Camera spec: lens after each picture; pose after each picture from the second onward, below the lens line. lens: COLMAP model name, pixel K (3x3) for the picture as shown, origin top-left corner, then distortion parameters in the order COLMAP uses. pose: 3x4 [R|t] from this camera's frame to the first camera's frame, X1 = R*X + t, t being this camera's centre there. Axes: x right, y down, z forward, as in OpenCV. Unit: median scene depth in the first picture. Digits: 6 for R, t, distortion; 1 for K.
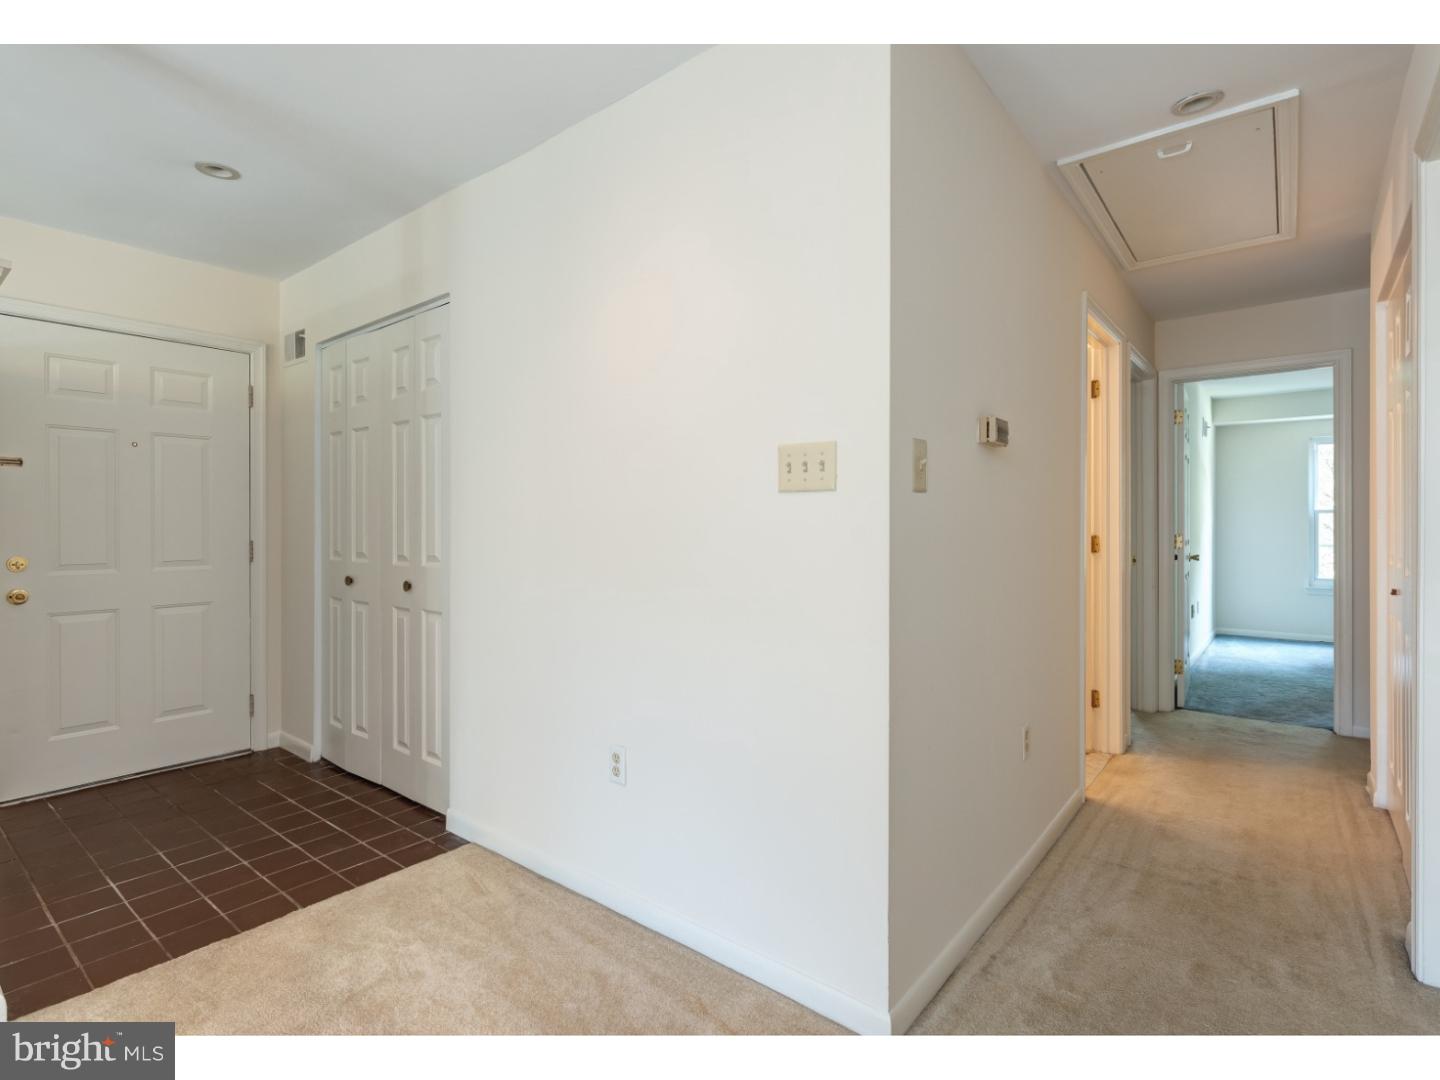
lens RADIAL K [[707.7, 0, 720.0], [0, 707.7, 540.0], [0, 0, 1]] dist [-0.002795, -0.001259]
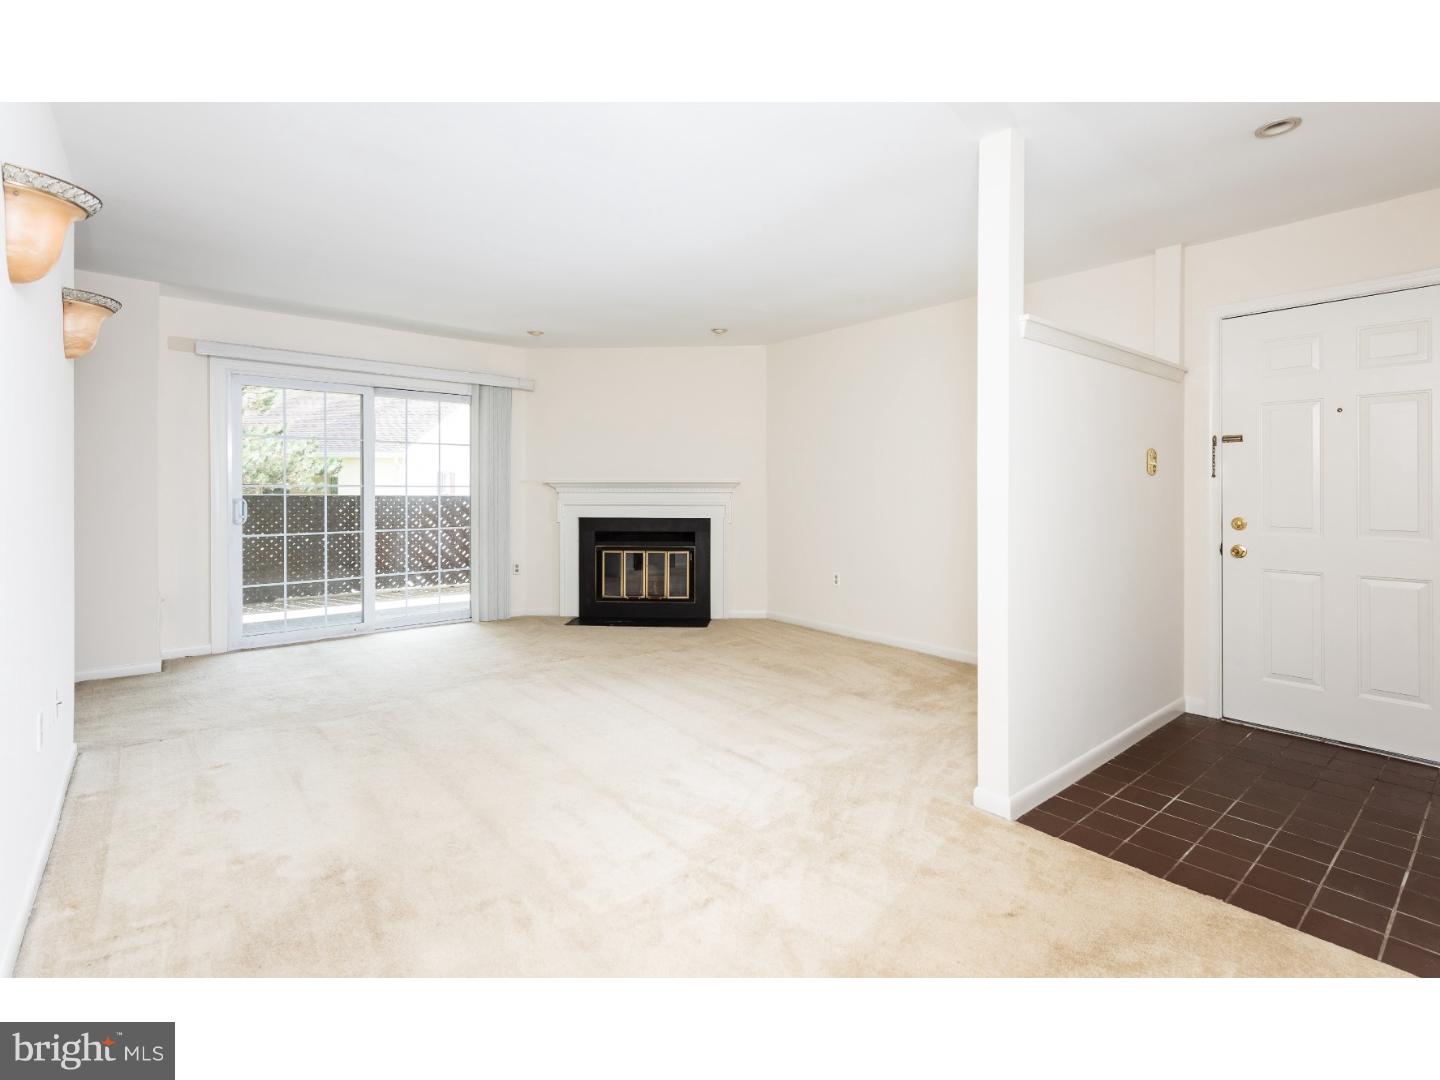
lens RADIAL K [[675.4, 0, 724.7], [0, 675.4, 487.2], [0, 0, 1]] dist [0.000778, 0.000345]
pose [[-0.197172, -0.006754, -0.980346, 0.342541], [-0.016596, 0.999856, -0.003551, -0.010719], [0.980228, 0.015570, -0.197255, 0.422445]]
